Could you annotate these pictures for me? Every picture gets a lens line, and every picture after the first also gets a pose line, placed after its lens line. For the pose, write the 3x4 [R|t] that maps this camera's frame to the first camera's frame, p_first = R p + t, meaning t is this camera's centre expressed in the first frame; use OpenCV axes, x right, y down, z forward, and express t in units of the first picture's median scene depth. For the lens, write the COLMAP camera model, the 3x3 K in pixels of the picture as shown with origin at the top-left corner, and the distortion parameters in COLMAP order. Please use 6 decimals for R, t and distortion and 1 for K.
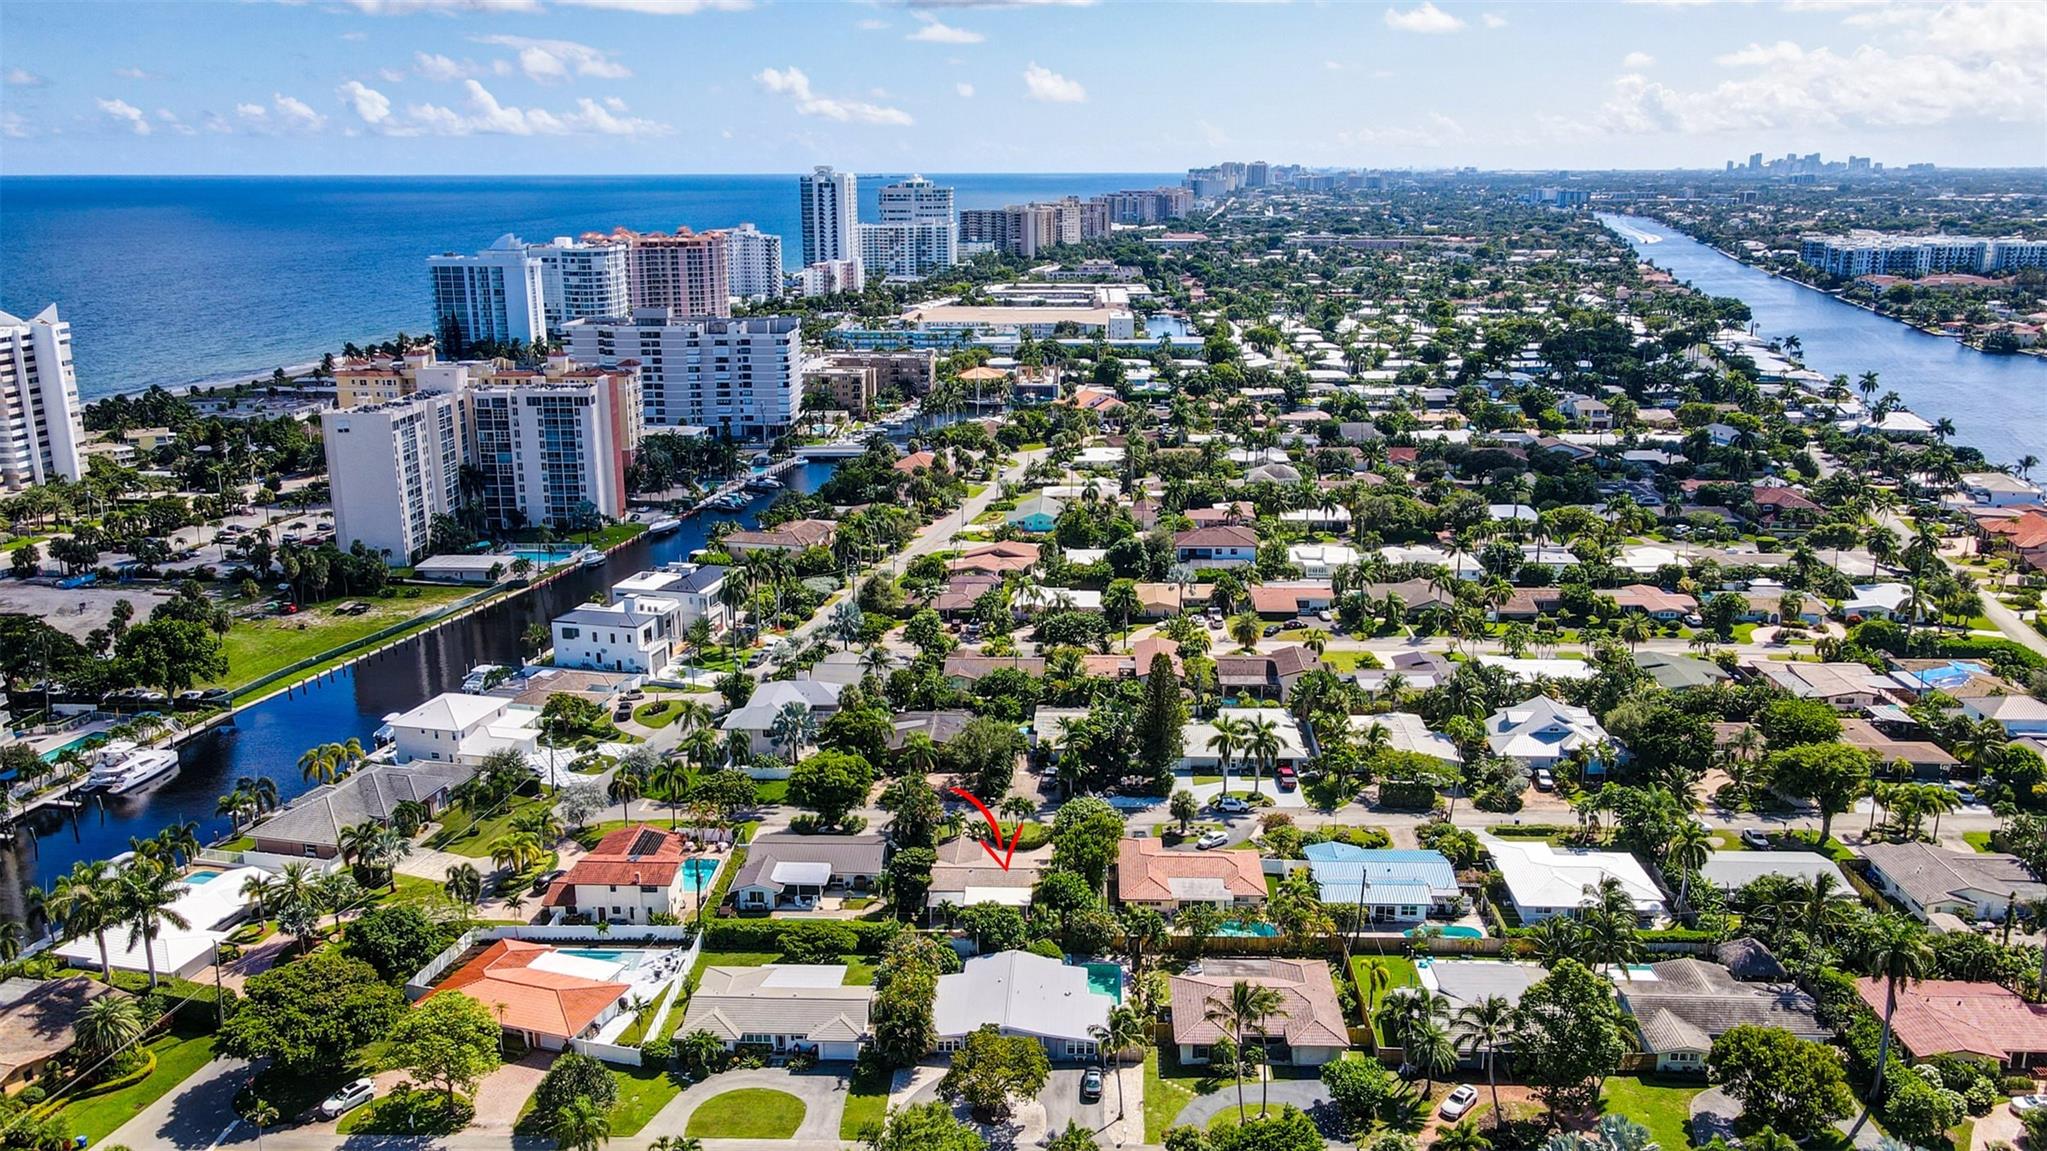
lens RADIAL K [[1554.0, 0, 1009.2], [0, 1554.0, 553.8], [0, 0, 1]] dist [-0.003532, 0.052812]
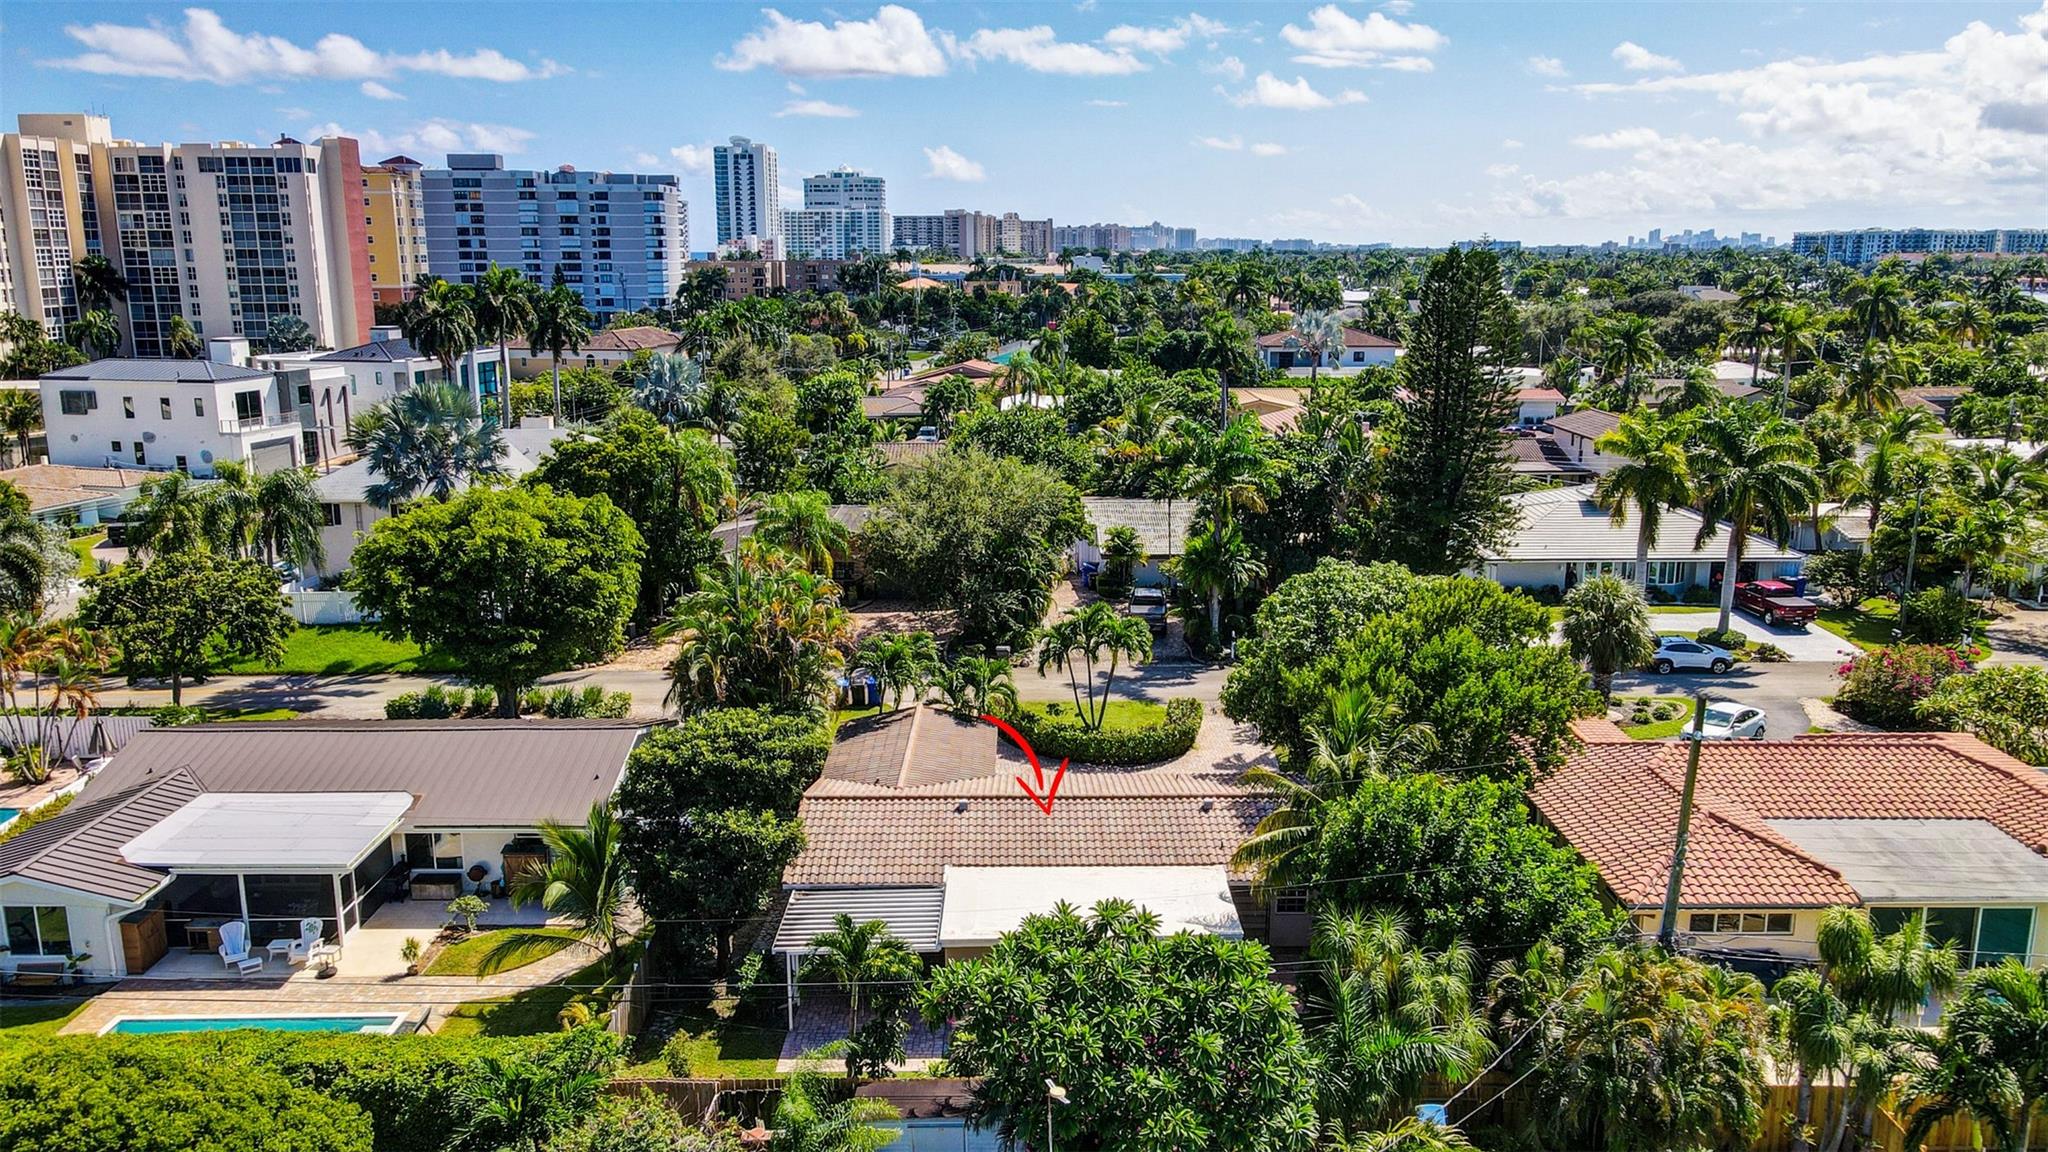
lens RADIAL K [[1514.8, 0, 1033.8], [0, 1514.8, 565.5], [0, 0, 1]] dist [0.004289, 0.028983]
pose [[0.998181, -0.005089, 0.060067, -0.013102], [0.007281, 0.999313, -0.036333, 0.082141], [-0.059841, 0.036704, 0.997533, 0.356215]]
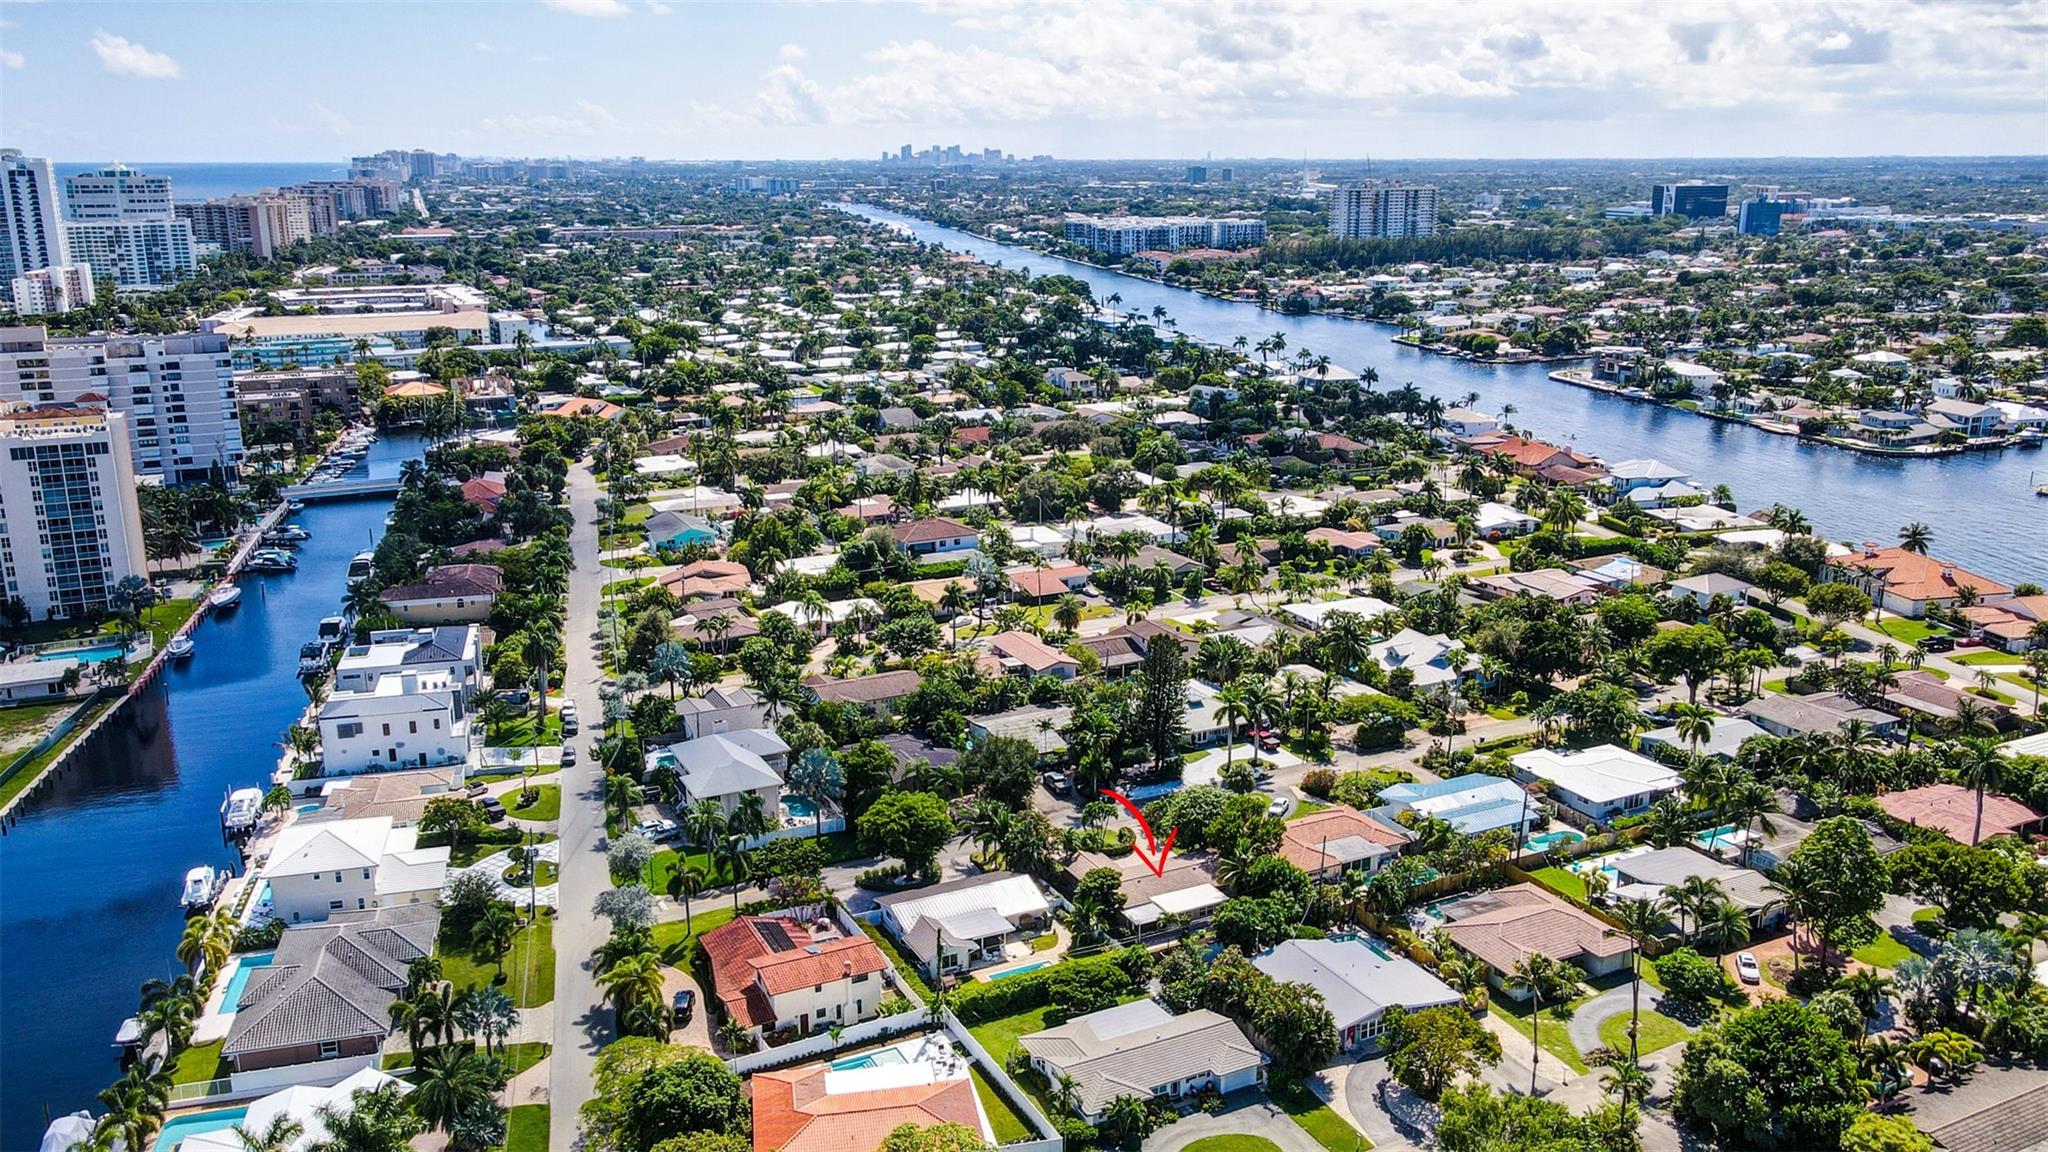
lens RADIAL K [[1620.8, 0, 1024.0], [0, 1620.8, 576.0], [0, 0, 1]] dist [-0.000469, 0.010039]
pose [[0.870694, -0.122987, 0.476199, -0.250484], [0.118571, 0.992162, 0.039446, -0.012552], [-0.477318, 0.022118, 0.878452, 0.078446]]
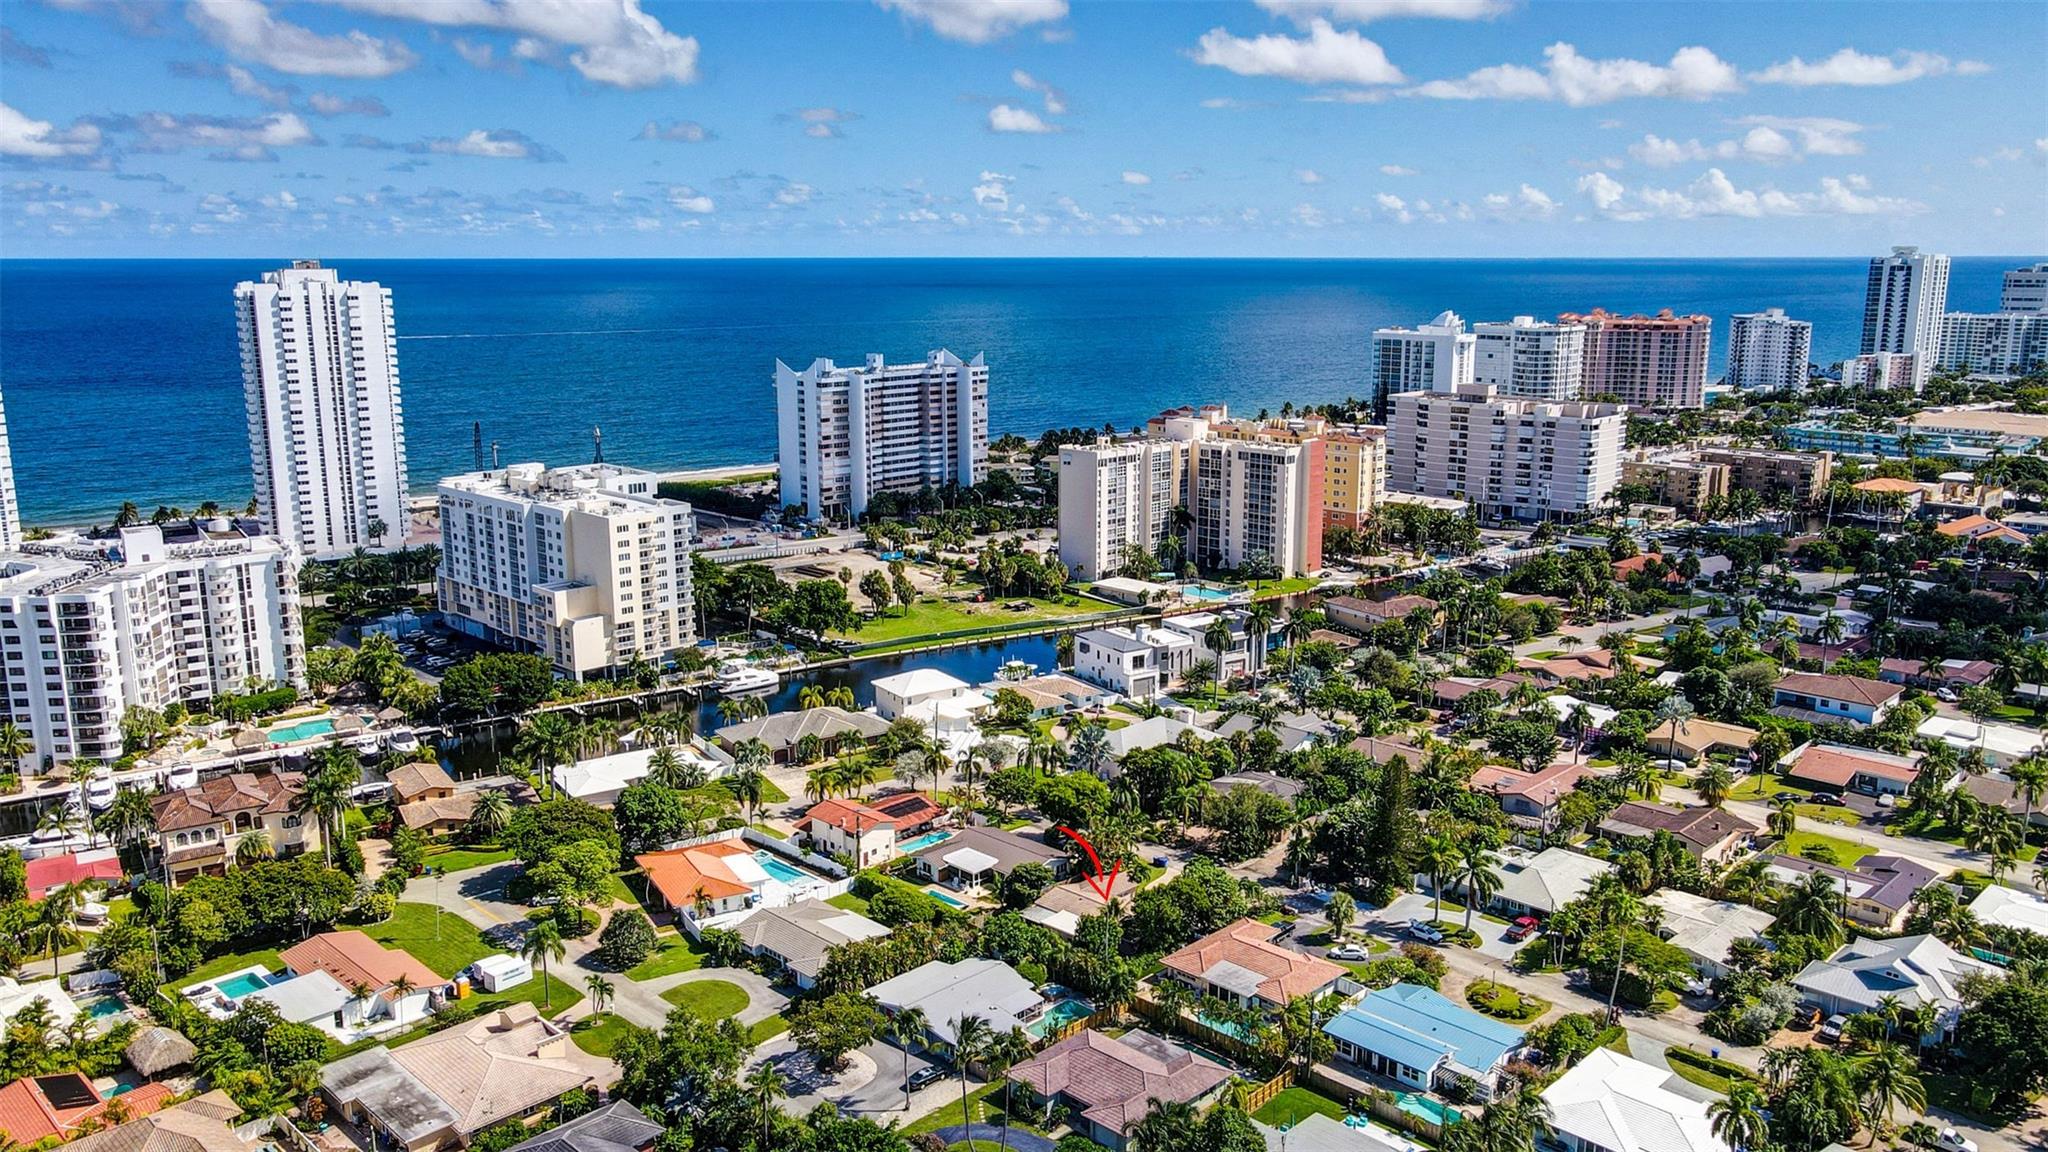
lens RADIAL K [[1526.9, 0, 1031.5], [0, 1526.9, 570.0], [0, 0, 1]] dist [0.003637, 0.046131]
pose [[0.749081, 0.140765, -0.647351, 0.281462], [-0.164677, 0.986059, 0.023860, -0.018059], [0.641684, 0.088731, 0.761819, 0.075183]]
